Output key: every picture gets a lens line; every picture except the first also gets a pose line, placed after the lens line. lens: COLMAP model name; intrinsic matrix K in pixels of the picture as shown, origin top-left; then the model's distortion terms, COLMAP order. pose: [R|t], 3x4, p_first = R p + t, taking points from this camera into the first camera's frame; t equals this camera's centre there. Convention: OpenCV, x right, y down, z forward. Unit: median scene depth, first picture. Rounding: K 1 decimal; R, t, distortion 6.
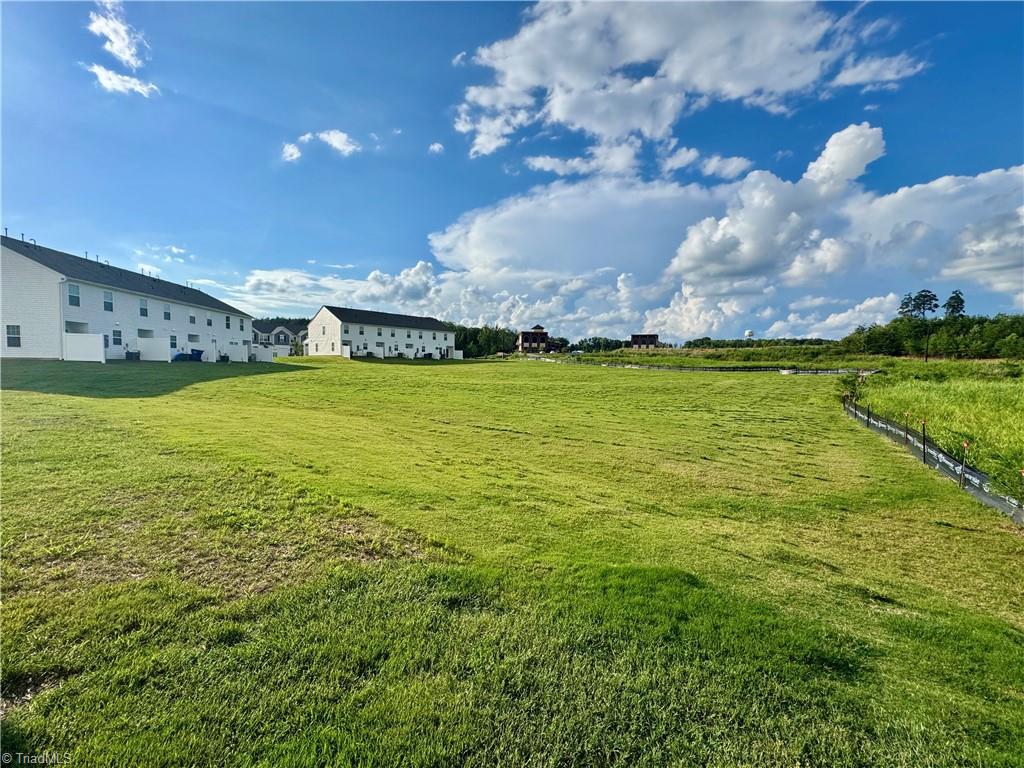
lens RADIAL K [[407.7, 0, 511.2], [0, 407.7, 385.6], [0, 0, 1]] dist [-0.005870, 0.000732]
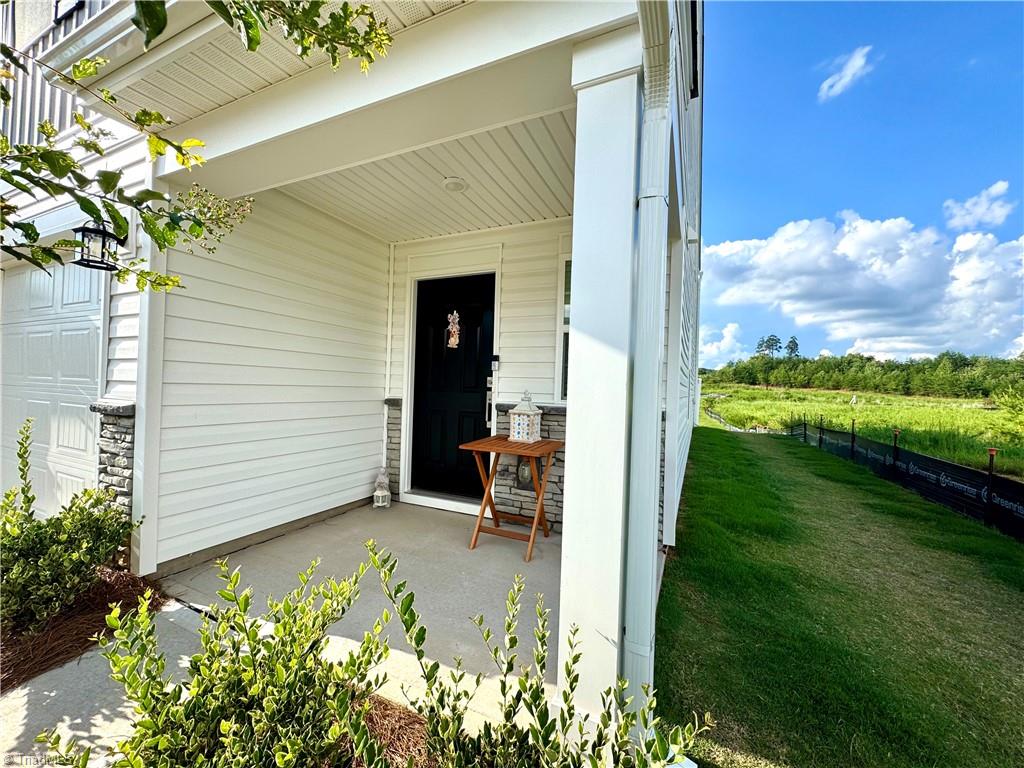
lens RADIAL K [[407.7, 0, 509.8], [0, 407.7, 381.4], [0, 0, 1]] dist [-0.005870, 0.000732]
pose [[0.979645, 0.020386, 0.199699, -0.088749], [-0.007529, 0.997861, -0.064932, 0.007007], [-0.200595, 0.062107, 0.977704, -0.131974]]
